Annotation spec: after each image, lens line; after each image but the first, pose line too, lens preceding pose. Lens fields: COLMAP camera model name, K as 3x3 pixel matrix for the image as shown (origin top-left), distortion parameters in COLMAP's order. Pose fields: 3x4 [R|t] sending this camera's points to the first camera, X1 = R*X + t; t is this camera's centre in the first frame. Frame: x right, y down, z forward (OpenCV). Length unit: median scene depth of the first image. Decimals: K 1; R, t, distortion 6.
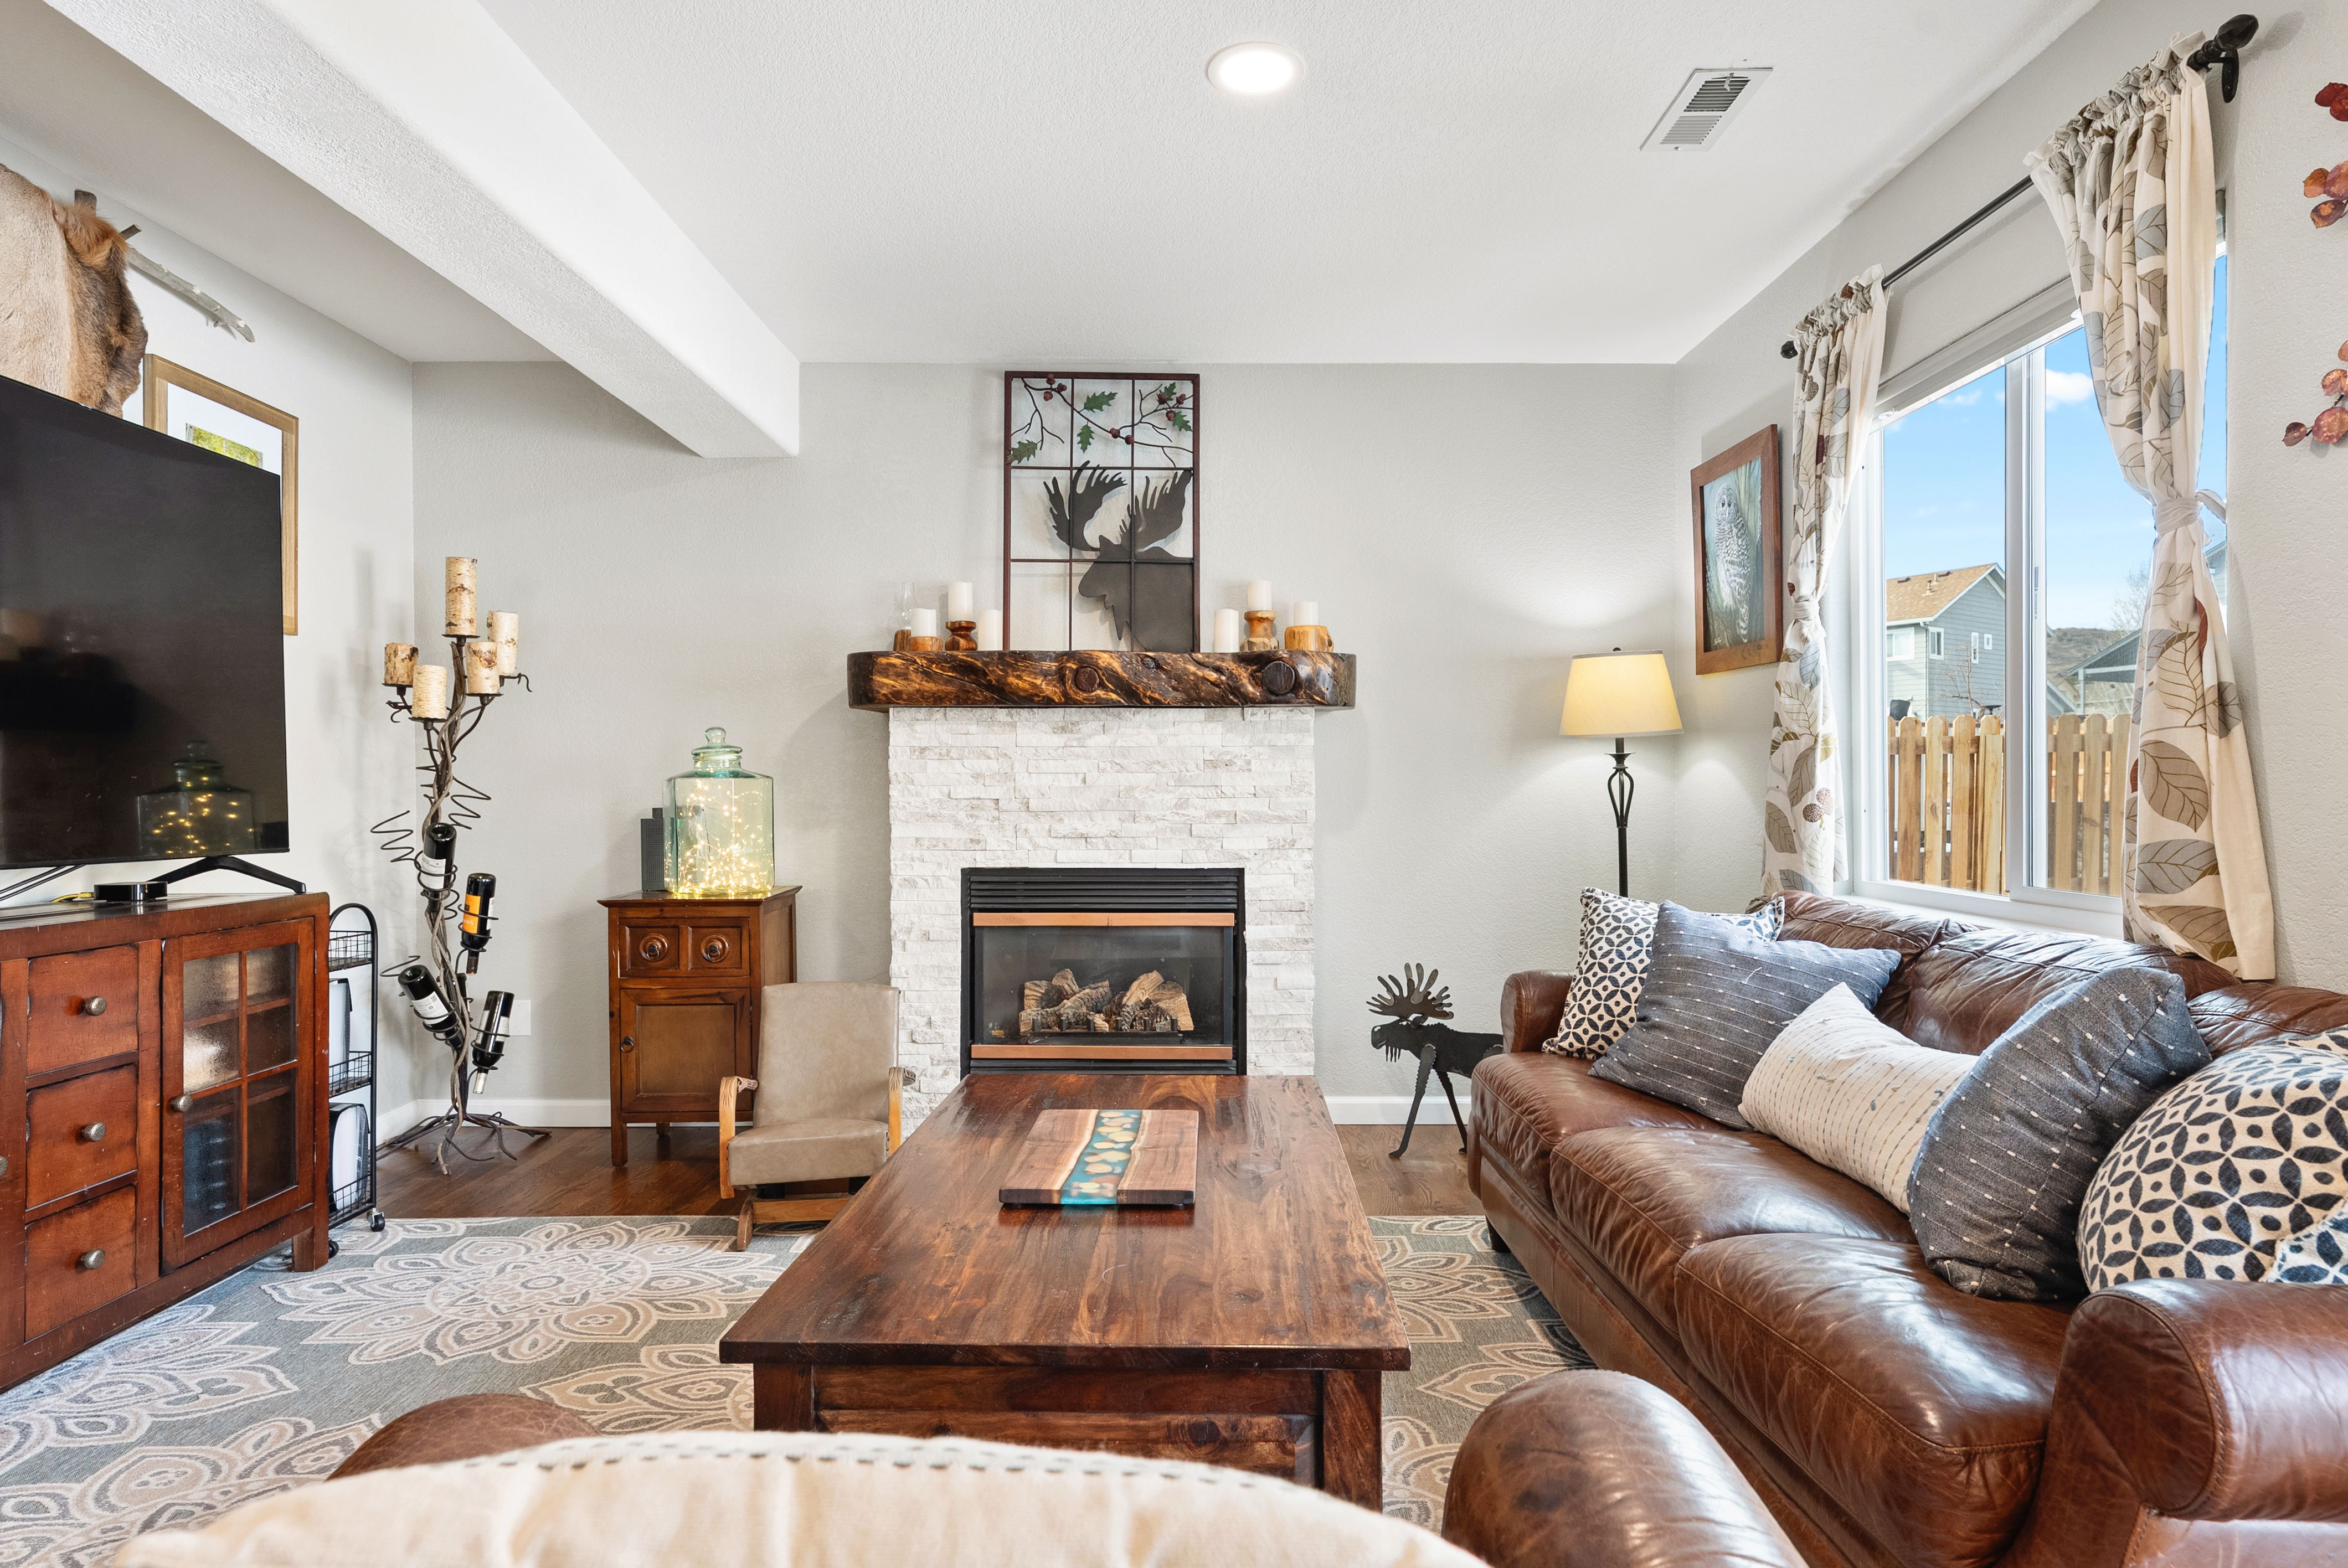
lens RADIAL K [[1279.4, 0, 1183.7], [0, 1279.4, 787.7], [0, 0, 1]] dist [0.006997, -0.001662]
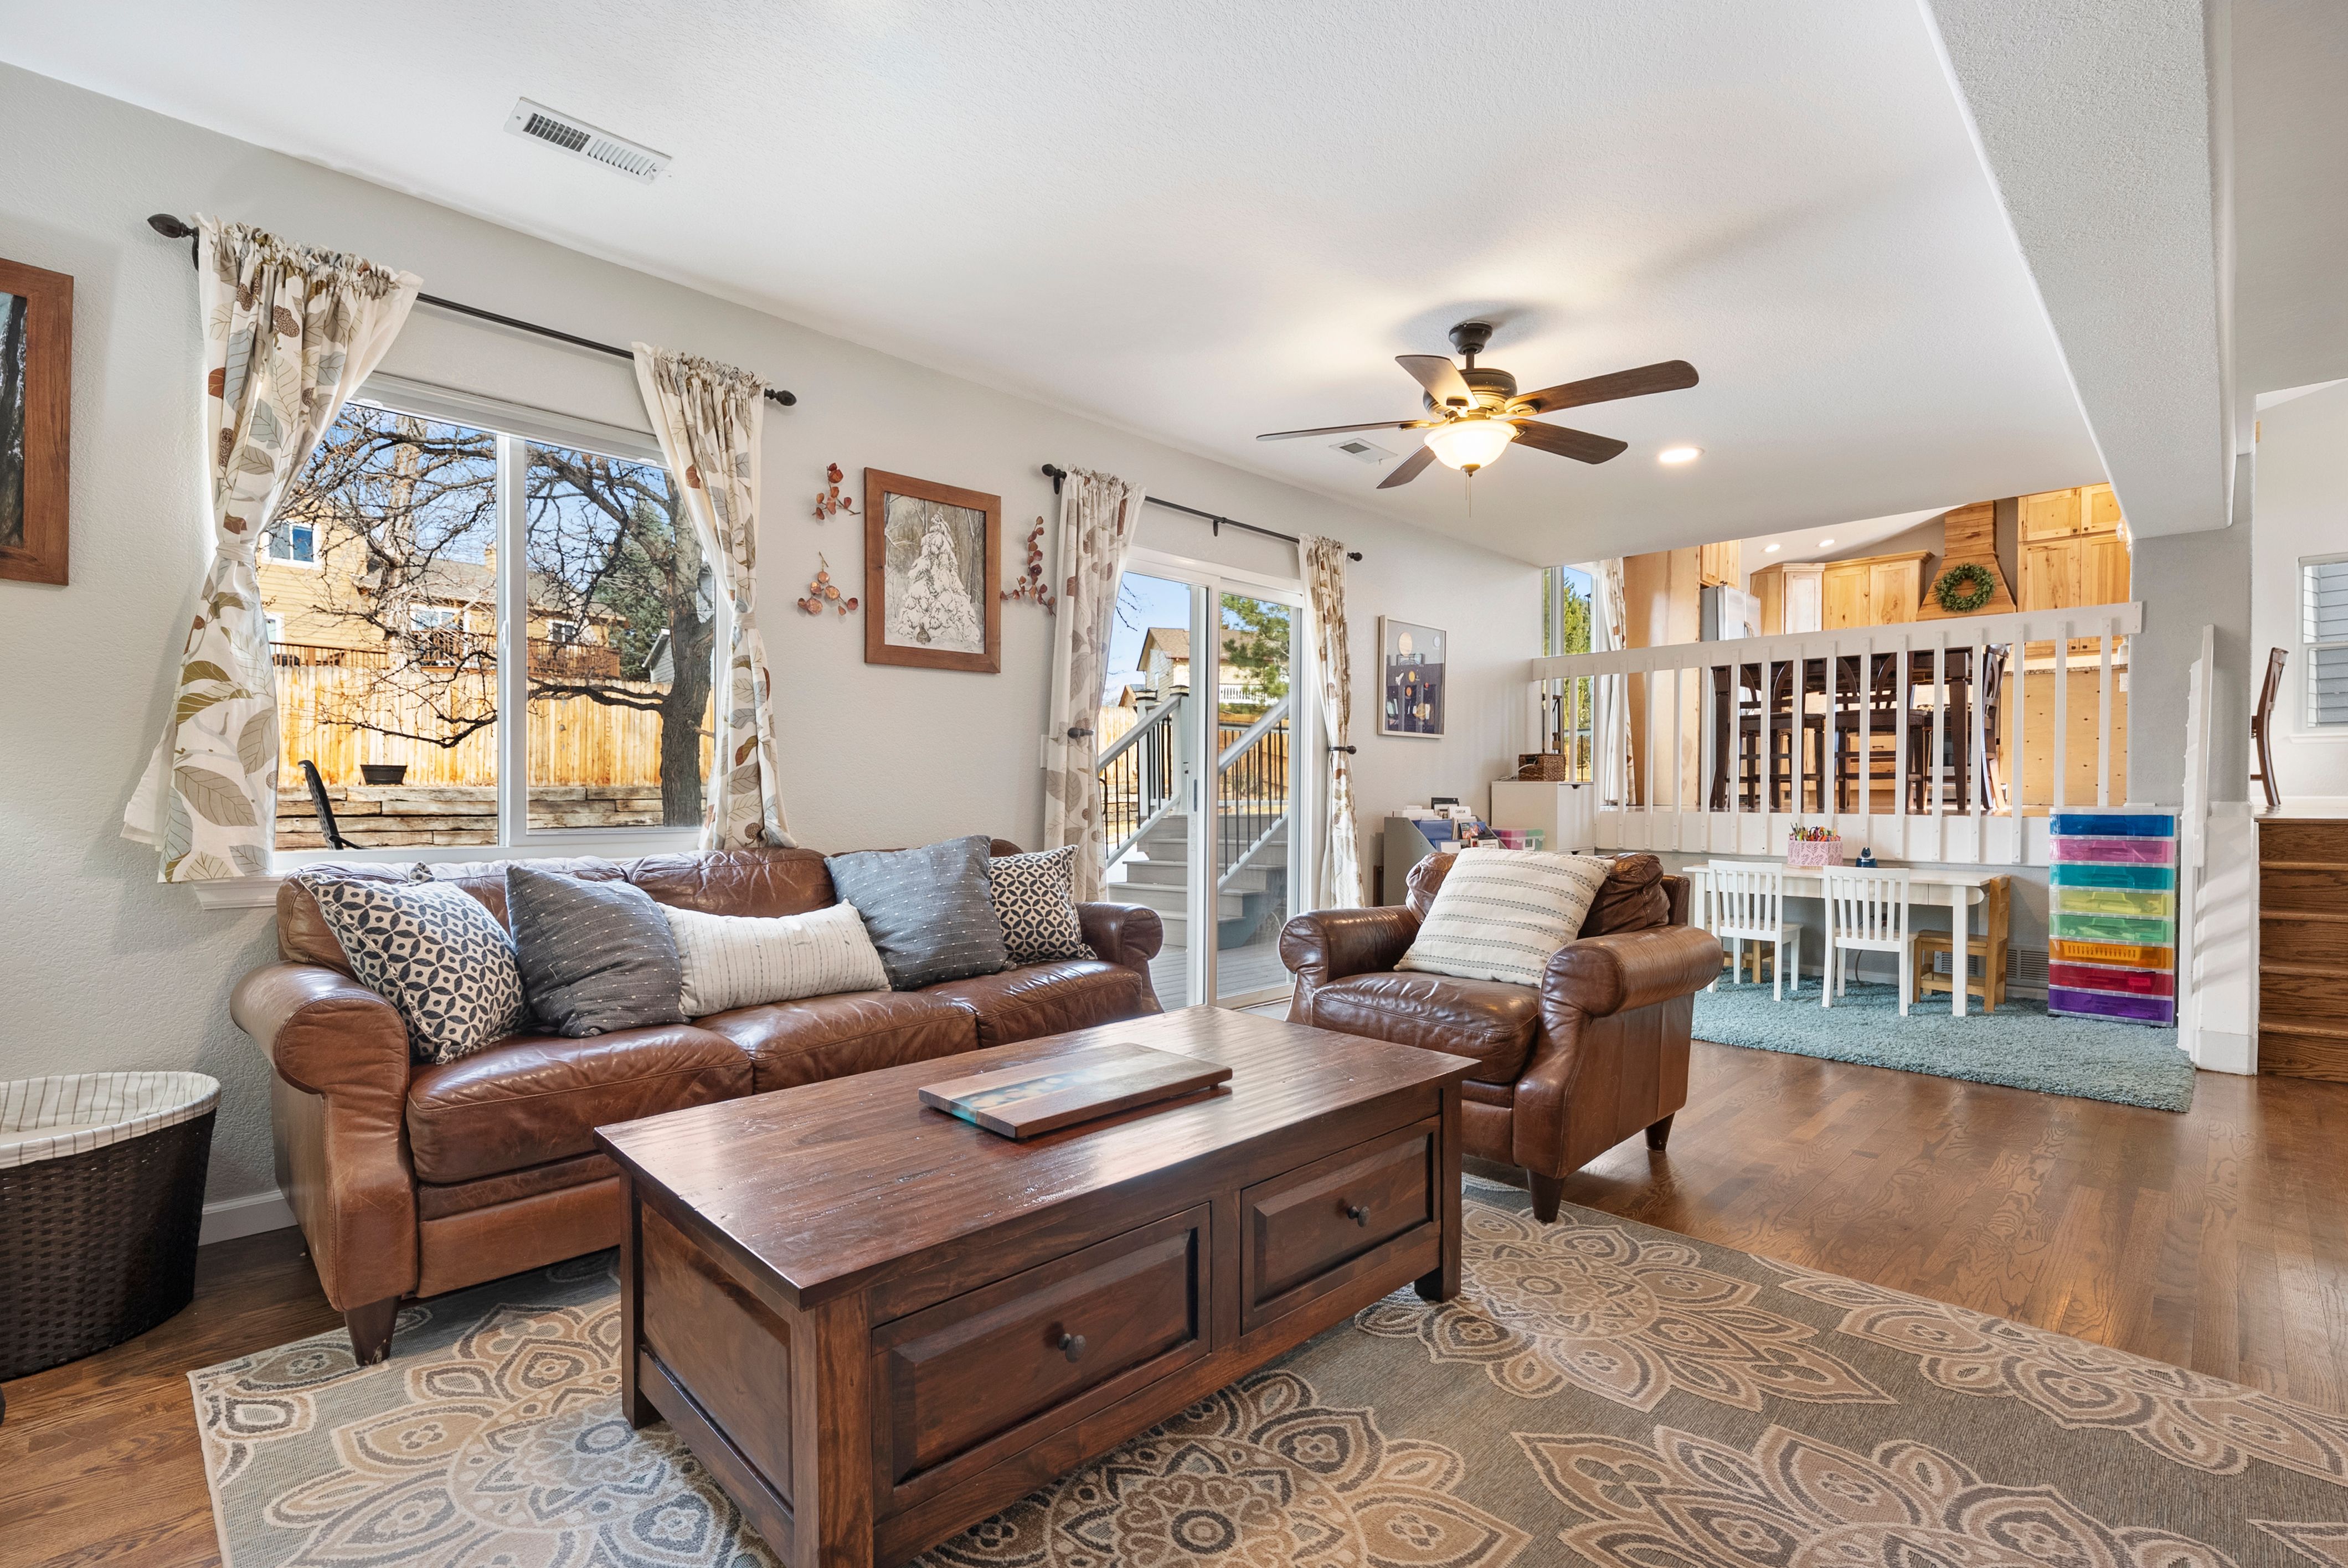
lens RADIAL K [[1067.9, 0, 1172.1], [0, 1067.9, 810.5], [0, 0, 1]] dist [-0.000437, -0.000154]
pose [[-0.709474, -0.009116, 0.704672, -0.417803], [-0.000413, 0.999922, 0.012520, 0.025547], [-0.704731, 0.008591, -0.709423, 0.891235]]
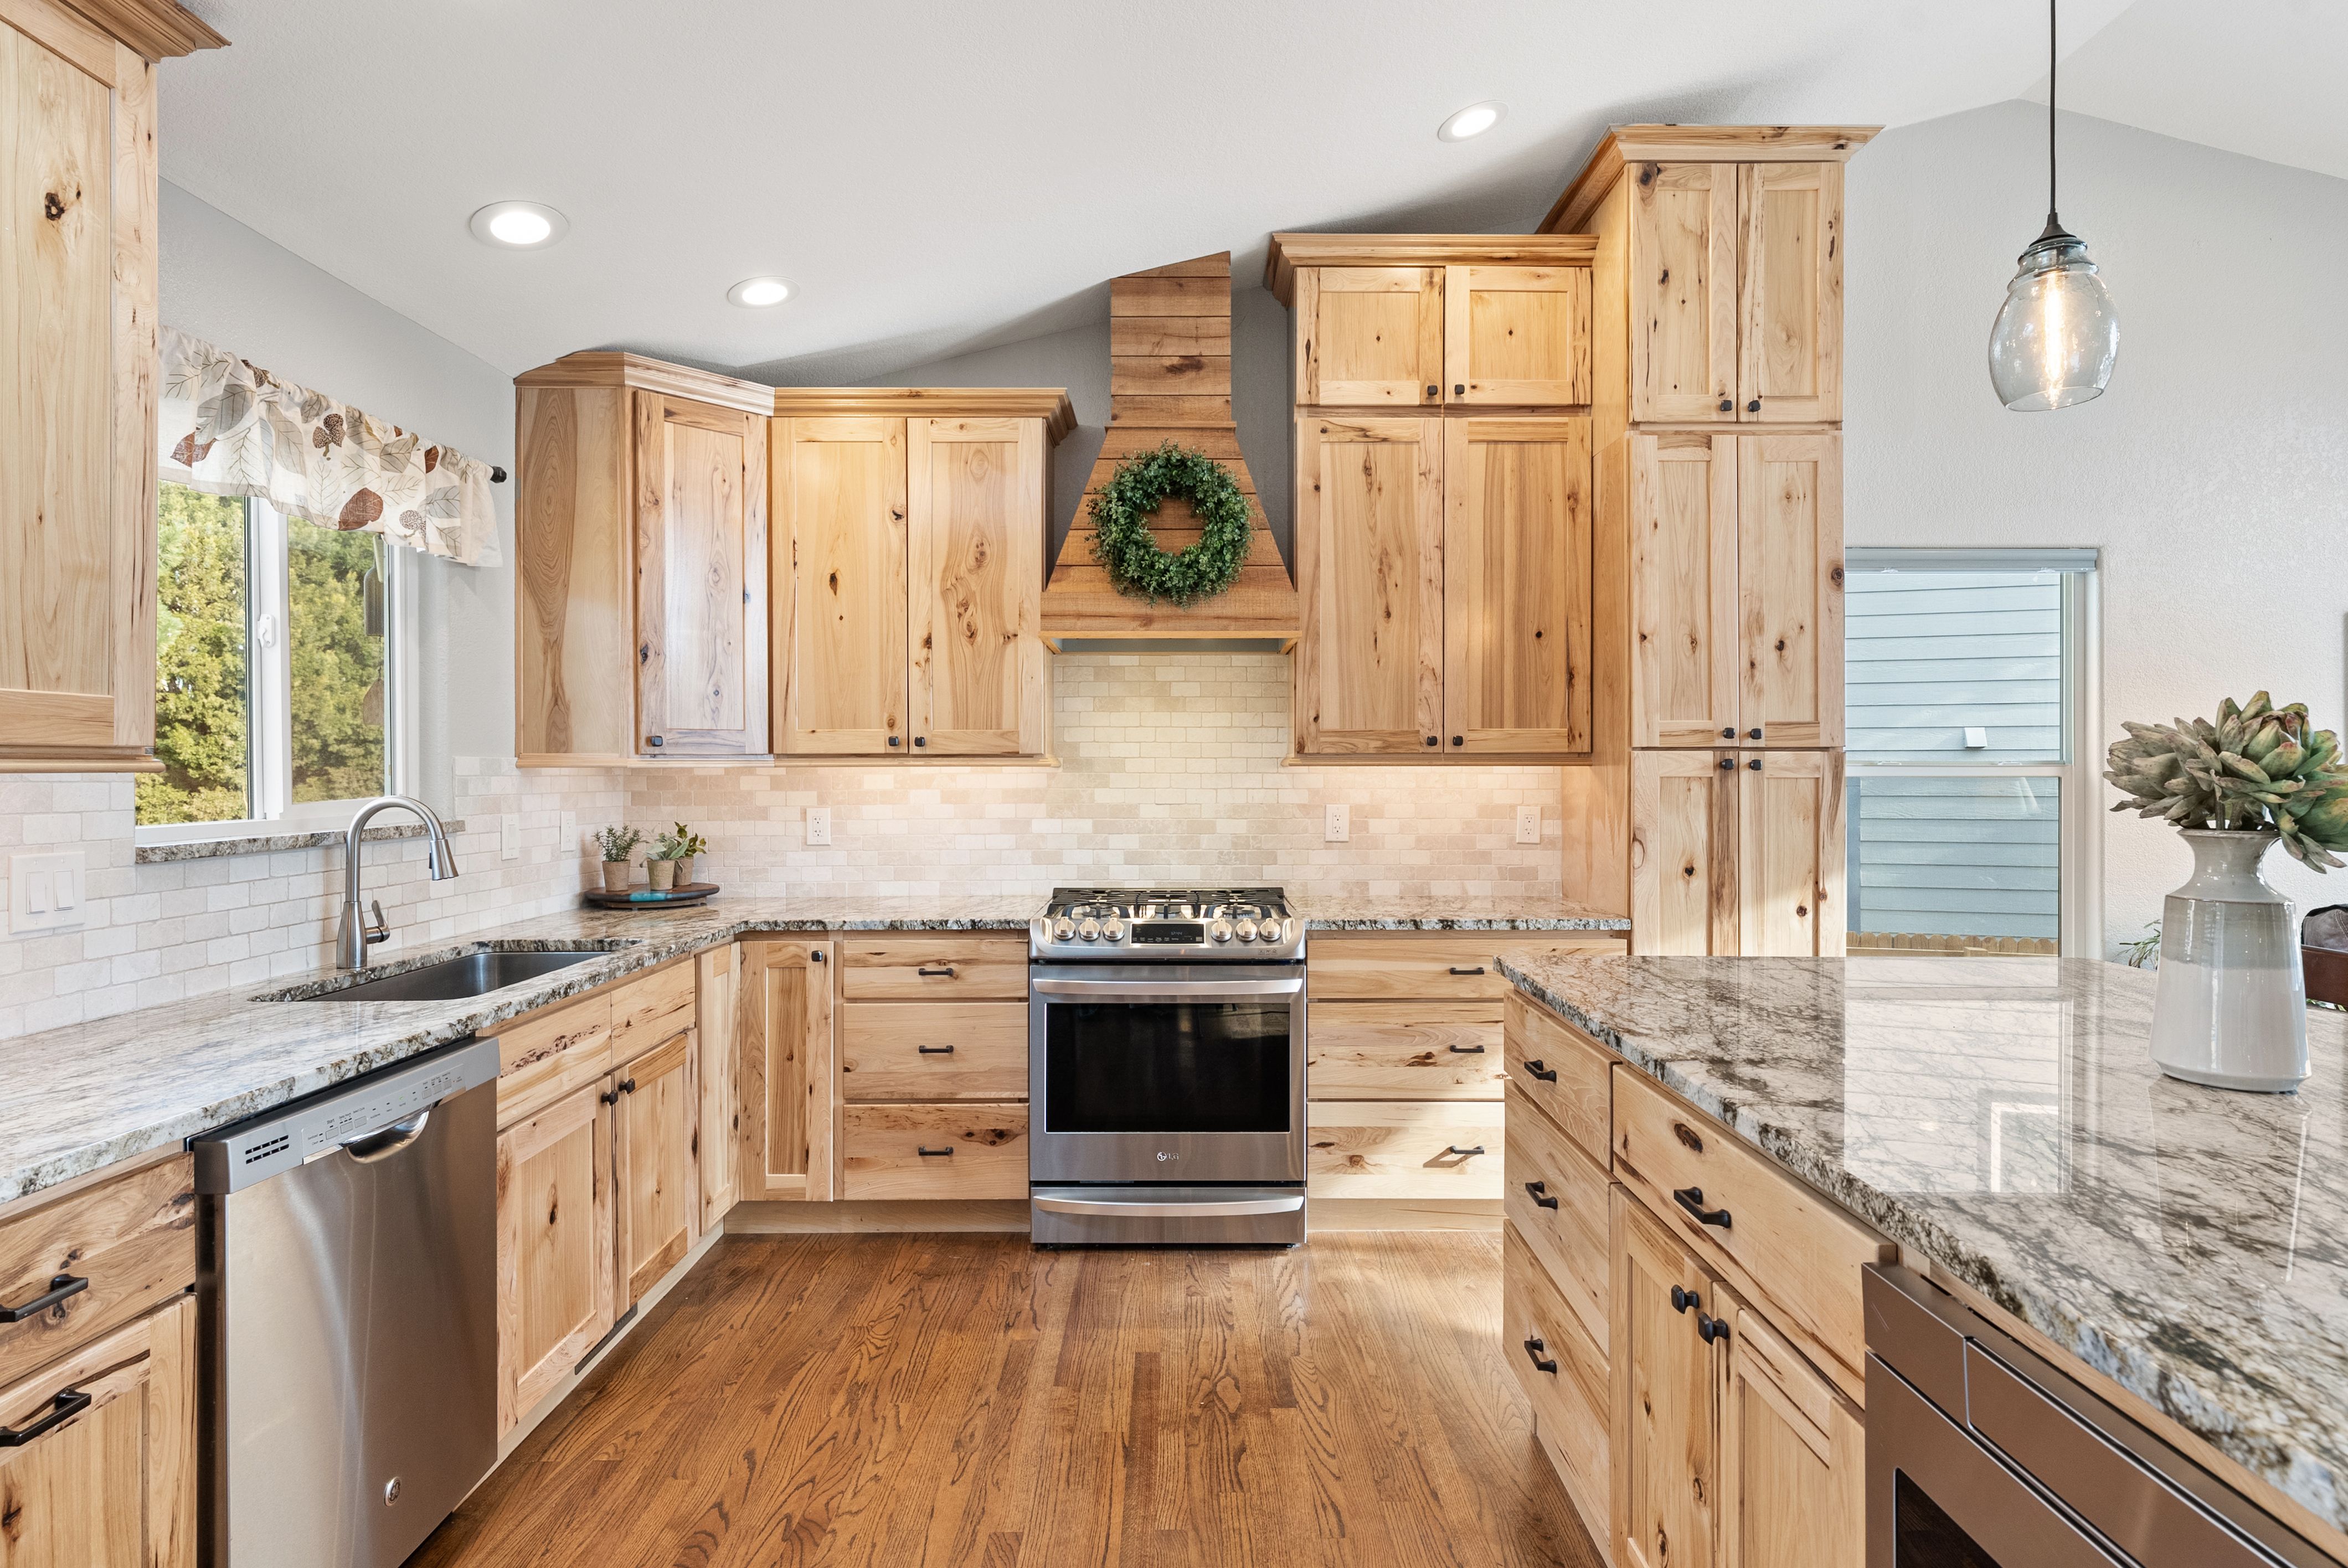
lens RADIAL K [[1185.3, 0, 1182.2], [0, 1185.3, 772.1], [0, 0, 1]] dist [0.002168, -0.000620]
pose [[-0.999971, 0.002498, -0.007165, 0.076435], [0.002498, 0.999997, 0.000030, -0.318331], [0.007165, 0.000012, -0.999974, -1.567523]]
